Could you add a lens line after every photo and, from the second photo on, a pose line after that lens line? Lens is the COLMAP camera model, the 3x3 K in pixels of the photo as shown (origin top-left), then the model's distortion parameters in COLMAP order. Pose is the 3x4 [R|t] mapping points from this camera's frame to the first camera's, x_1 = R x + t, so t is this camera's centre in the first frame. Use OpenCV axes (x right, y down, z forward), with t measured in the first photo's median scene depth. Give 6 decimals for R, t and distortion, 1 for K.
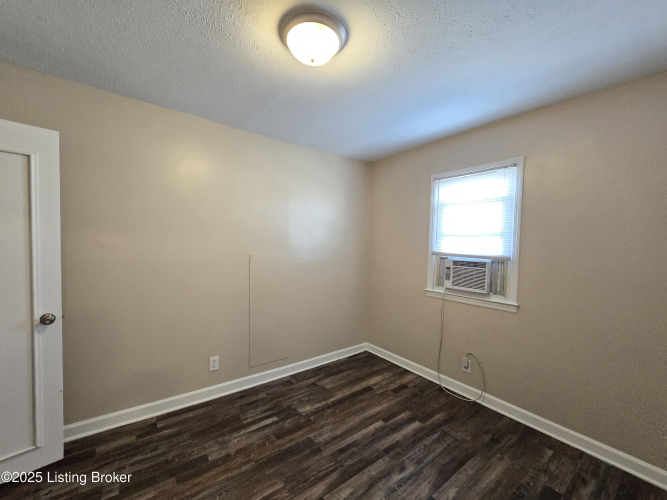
lens RADIAL K [[272.9, 0, 333.6], [0, 272.9, 251.3], [0, 0, 1]] dist [-0.004199, 0.001224]
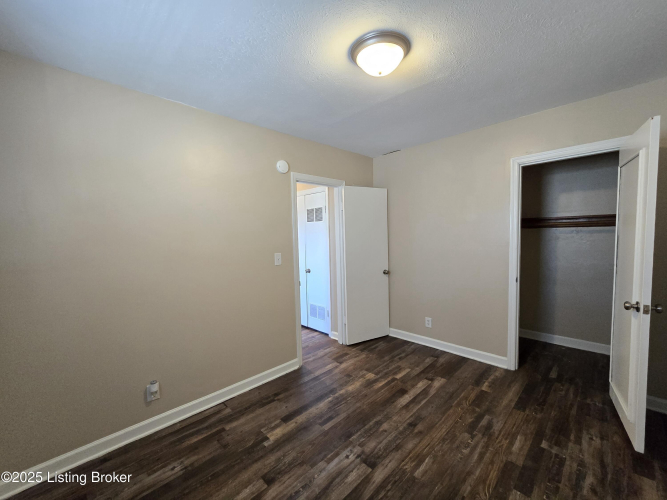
lens RADIAL K [[272.9, 0, 332.3], [0, 272.9, 248.2], [0, 0, 1]] dist [-0.004199, 0.001224]
pose [[-0.993618, 0.011141, -0.112250, 0.215715], [-0.001436, 0.993781, 0.111344, -0.085238], [0.112792, 0.110794, -0.987422, 1.835753]]
